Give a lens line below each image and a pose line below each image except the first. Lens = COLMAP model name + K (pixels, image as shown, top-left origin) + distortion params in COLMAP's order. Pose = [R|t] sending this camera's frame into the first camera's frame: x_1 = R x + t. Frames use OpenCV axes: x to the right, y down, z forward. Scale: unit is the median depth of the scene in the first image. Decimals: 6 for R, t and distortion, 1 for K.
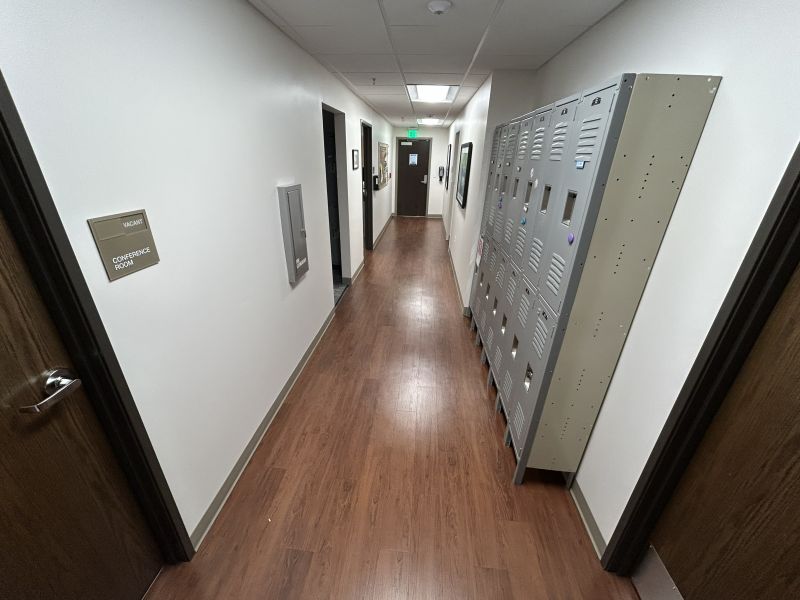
lens RADIAL K [[323.7, 0, 399.4], [0, 323.7, 300.4], [0, 0, 1]] dist [-0.001755, 0.000675]
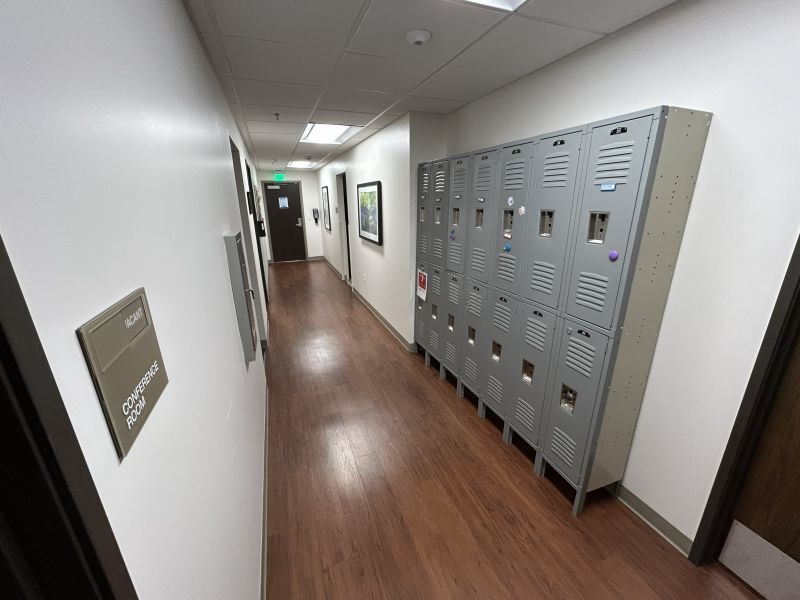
lens RADIAL K [[323.7, 0, 399.7], [0, 323.7, 299.0], [0, 0, 1]] dist [-0.001755, 0.000675]
pose [[0.900940, -0.163871, 0.401814, -0.229825], [0.210894, 0.974597, -0.075395, -0.051691], [-0.379252, 0.152666, 0.912612, 0.142503]]
